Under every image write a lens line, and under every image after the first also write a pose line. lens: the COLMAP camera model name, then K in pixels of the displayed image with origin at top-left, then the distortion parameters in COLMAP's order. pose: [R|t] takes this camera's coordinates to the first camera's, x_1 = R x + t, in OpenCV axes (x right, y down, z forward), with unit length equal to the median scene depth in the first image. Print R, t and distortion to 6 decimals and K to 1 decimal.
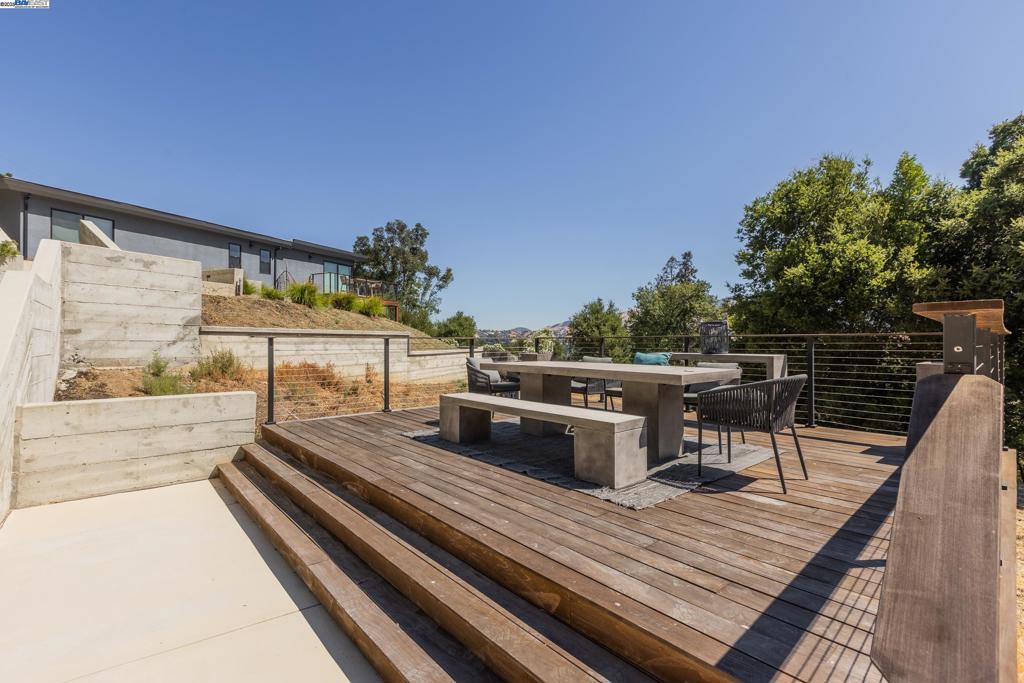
lens RADIAL K [[458.8, 0, 499.8], [0, 458.8, 339.5], [0, 0, 1]] dist [-0.002284, -0.000386]
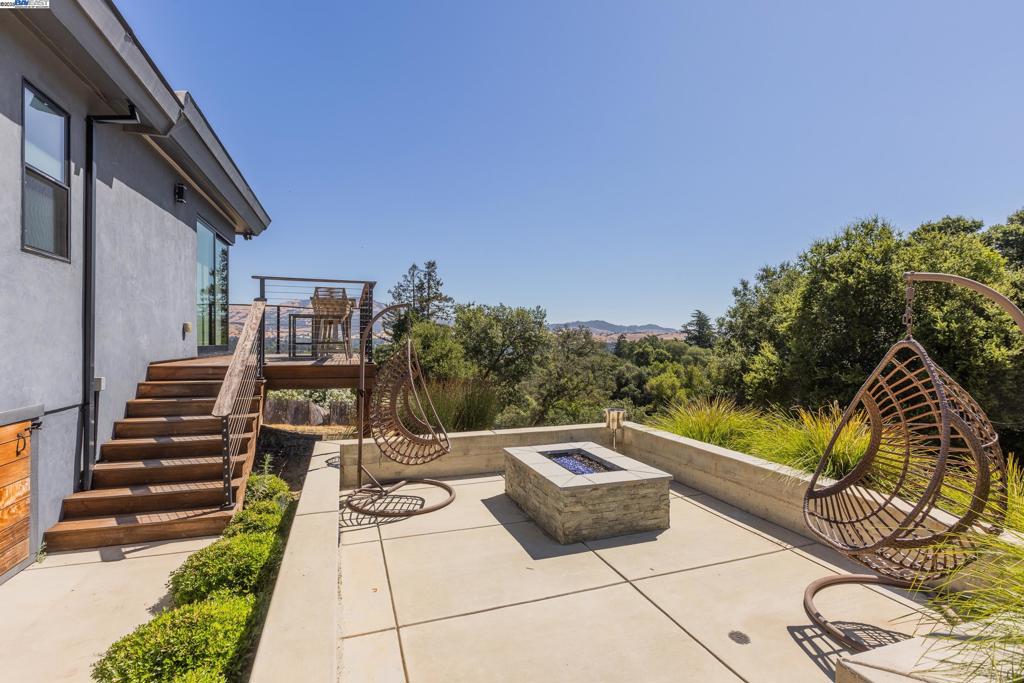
lens RADIAL K [[467.2, 0, 512.0], [0, 467.2, 341.5], [0, 0, 1]] dist [-0.000784, -0.000568]
pose [[0.684225, 0.004963, 0.729254, -0.232290], [-0.011464, 0.999926, 0.003951, -0.052810], [-0.729181, -0.011063, 0.684231, 0.349476]]
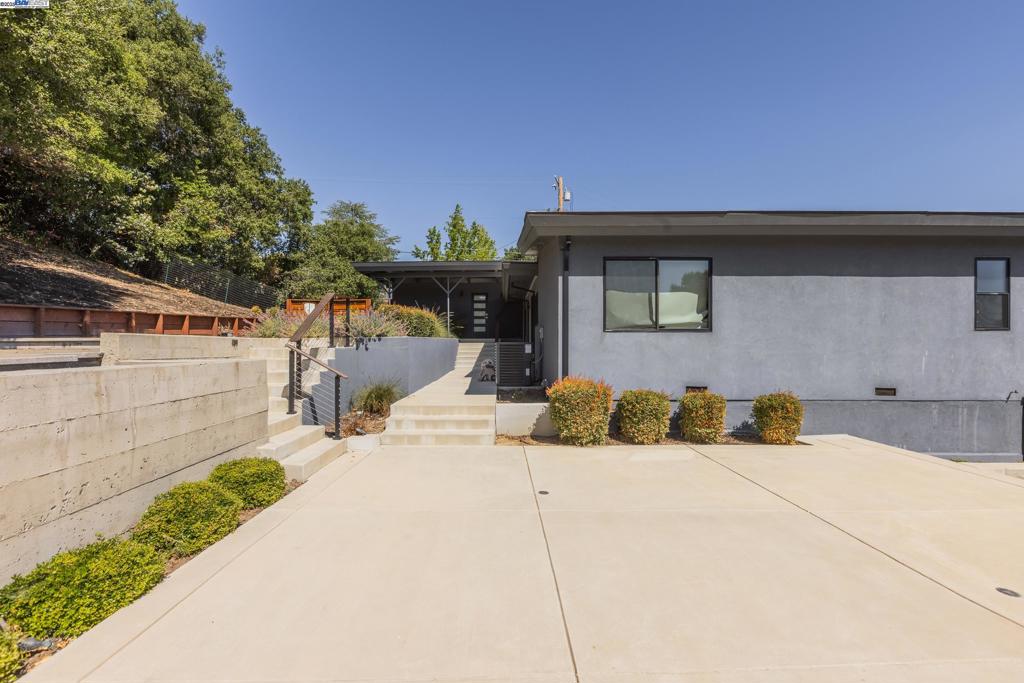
lens RADIAL K [[467.2, 0, 512.0], [0, 467.2, 341.5], [0, 0, 1]] dist [-0.000784, -0.000568]
pose [[0.476680, -0.010299, -0.879016, -0.184650], [0.008615, 0.999938, -0.007044, -0.061038], [0.879034, -0.004215, 0.476740, 0.212802]]
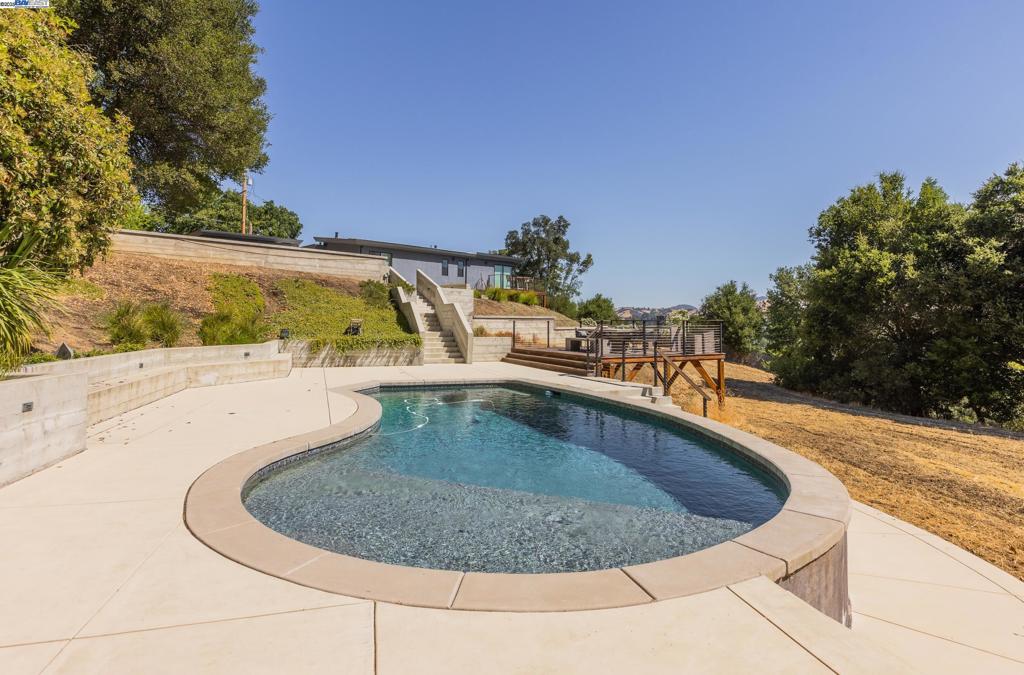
lens RADIAL K [[538.9, 0, 508.3], [0, 538.9, 296.0], [0, 0, 1]] dist [0.000121, -0.000036]
pose [[0.962476, -0.010375, -0.271168, 0.055950], [-0.001292, 0.999082, -0.042810, -0.001444], [0.271363, 0.041554, 0.961580, -0.301812]]
